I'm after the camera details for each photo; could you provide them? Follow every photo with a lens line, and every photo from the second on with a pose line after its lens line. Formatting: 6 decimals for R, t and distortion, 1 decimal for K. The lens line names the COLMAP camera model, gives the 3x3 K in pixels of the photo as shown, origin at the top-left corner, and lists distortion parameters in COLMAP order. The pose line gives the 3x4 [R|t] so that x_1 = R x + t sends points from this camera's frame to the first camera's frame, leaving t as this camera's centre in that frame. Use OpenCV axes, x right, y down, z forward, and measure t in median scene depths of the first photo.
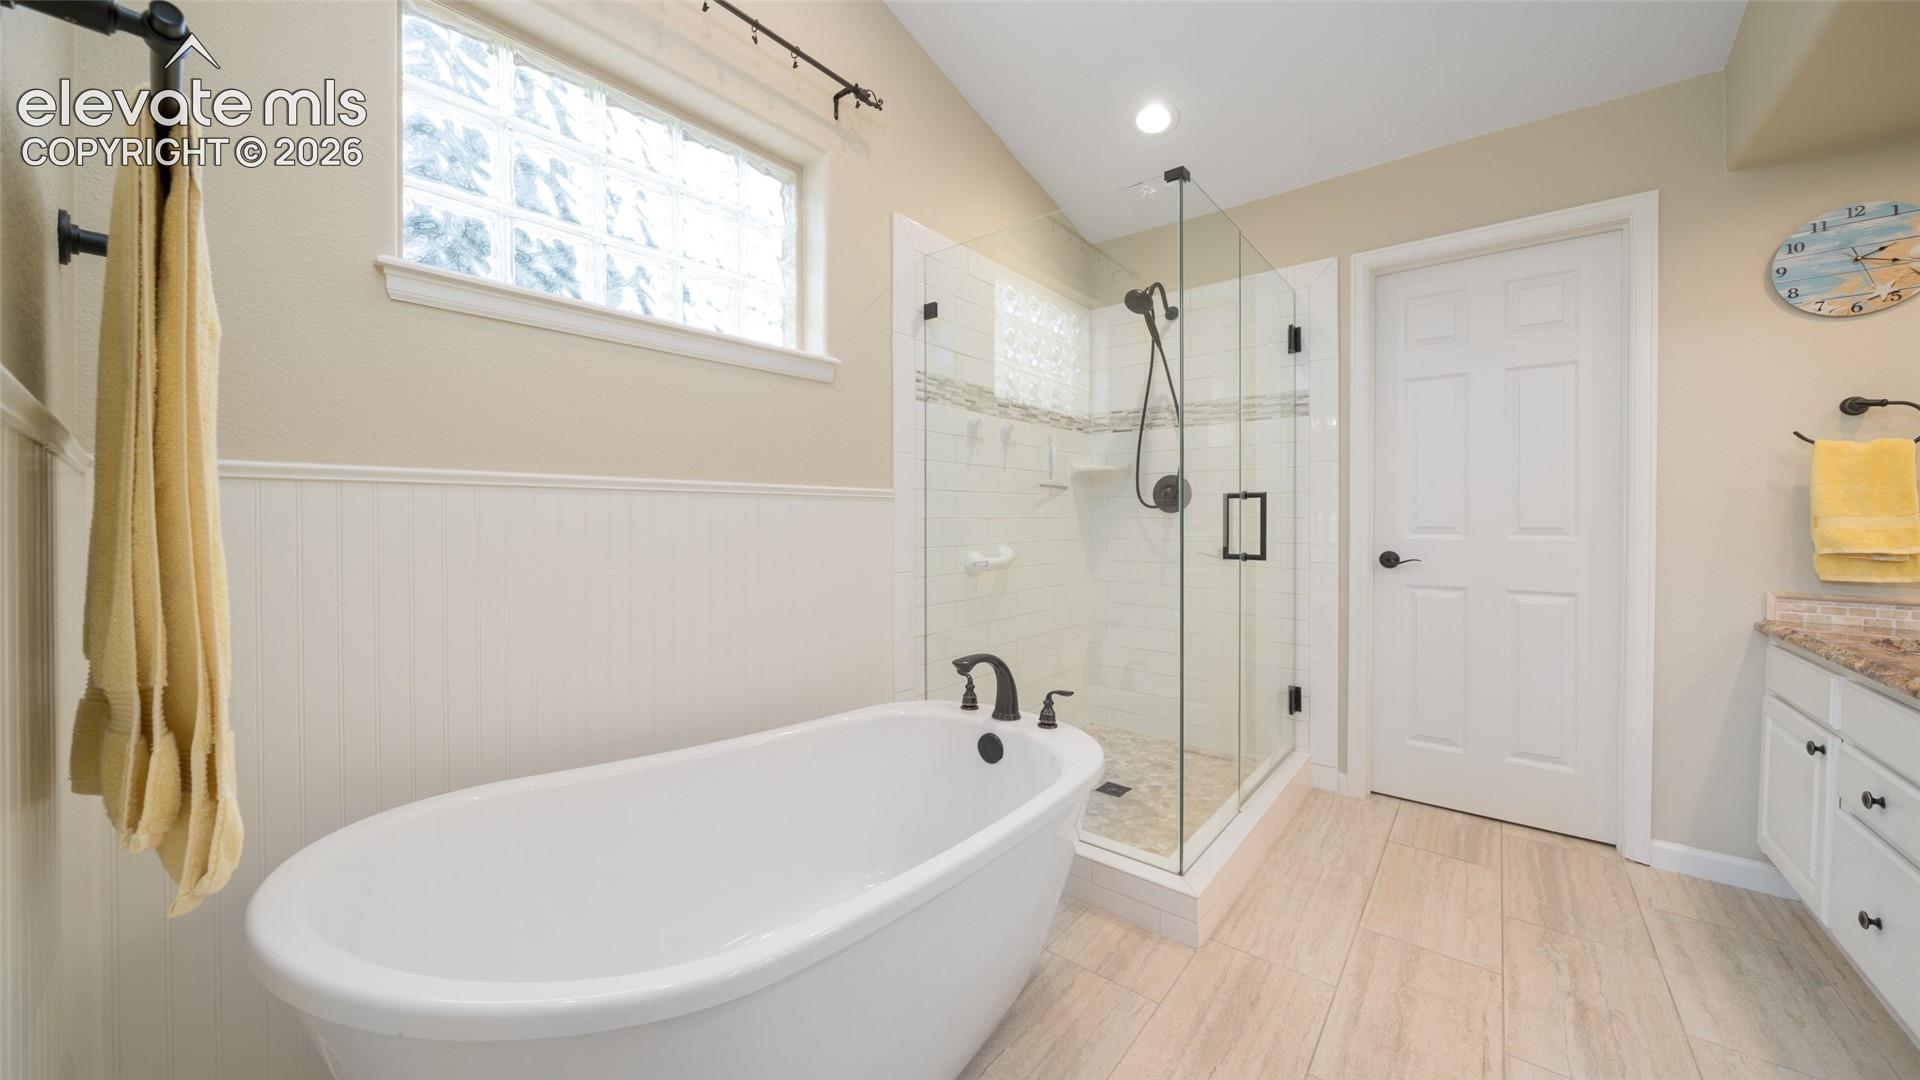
lens RADIAL K [[657.3, 0, 952.9], [0, 657.3, 523.9], [0, 0, 1]] dist [-0.019691, 0.001190]
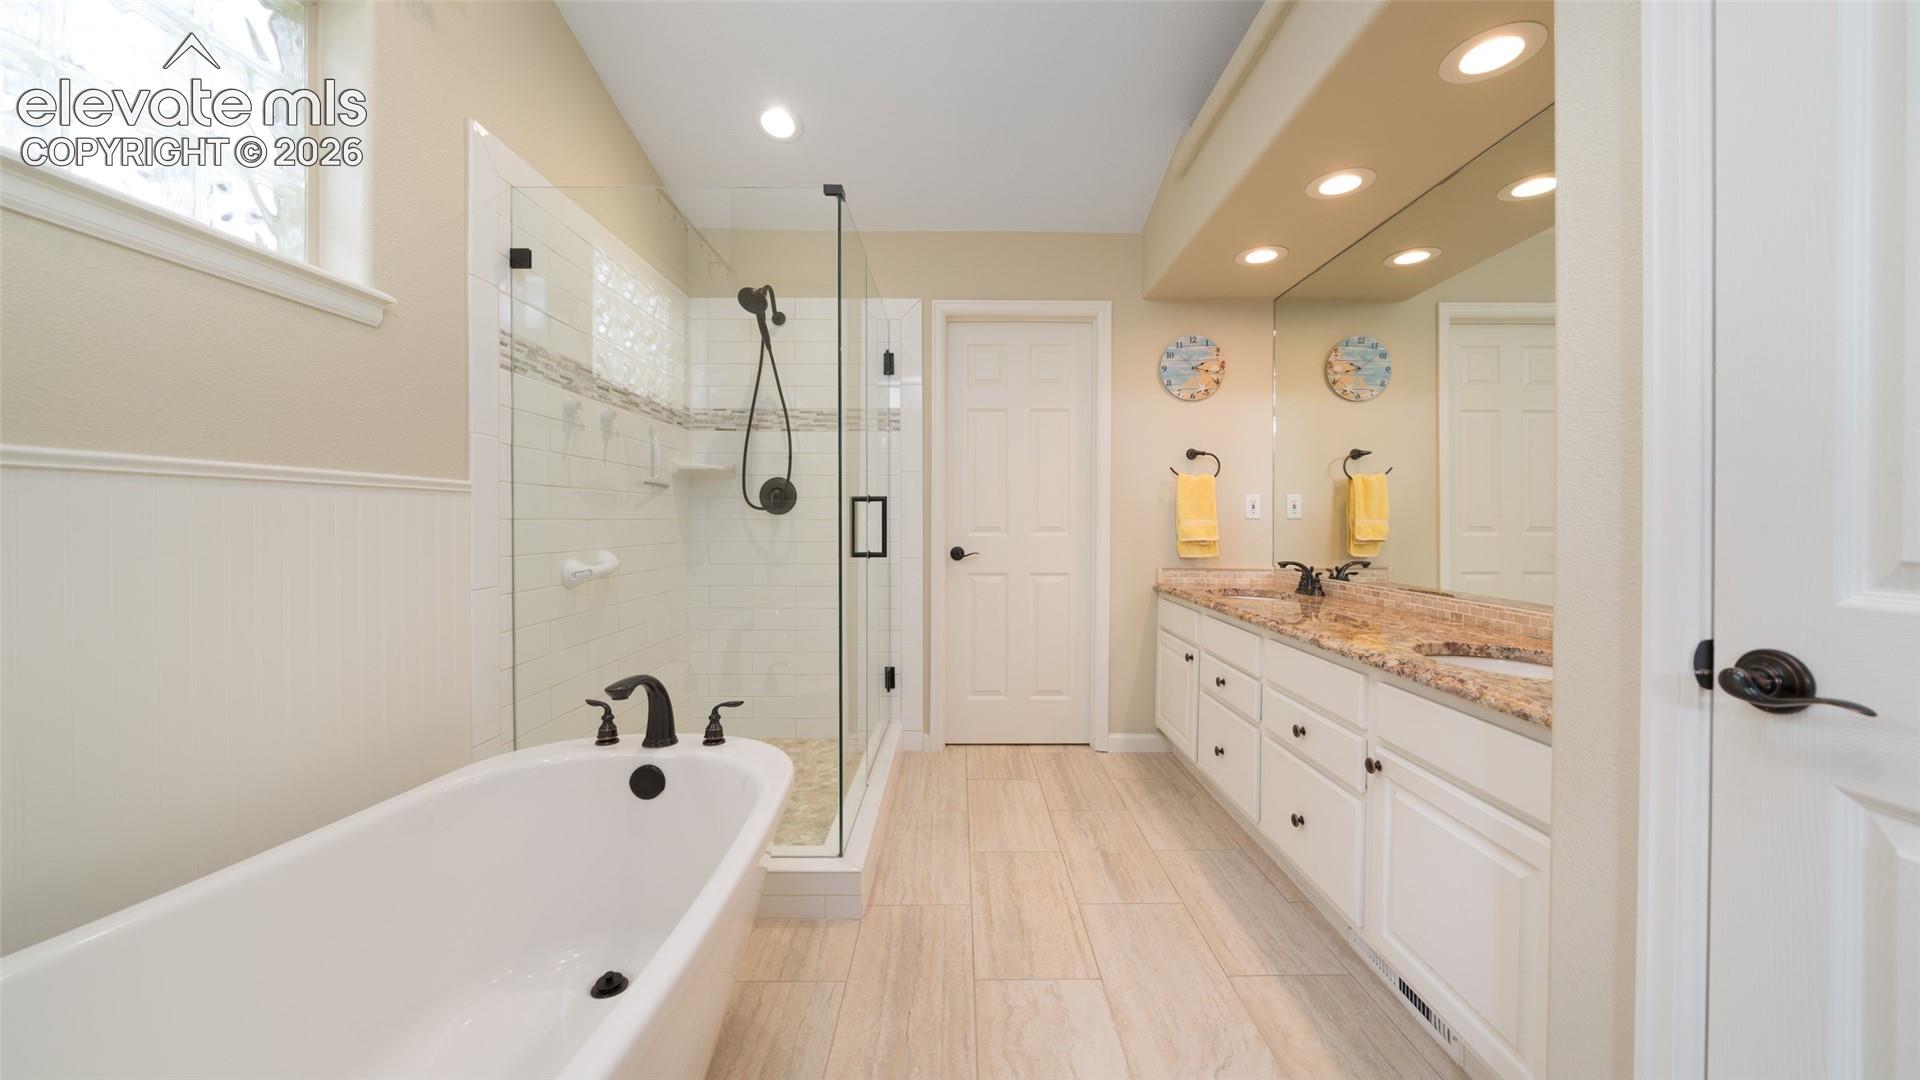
lens RADIAL K [[657.3, 0, 956.3], [0, 657.3, 530.9], [0, 0, 1]] dist [-0.019691, 0.001190]
pose [[0.759478, -0.008749, 0.650474, -0.177273], [0.004738, 0.999957, 0.007918, 0.002552], [-0.650516, -0.002932, 0.759487, 0.068013]]
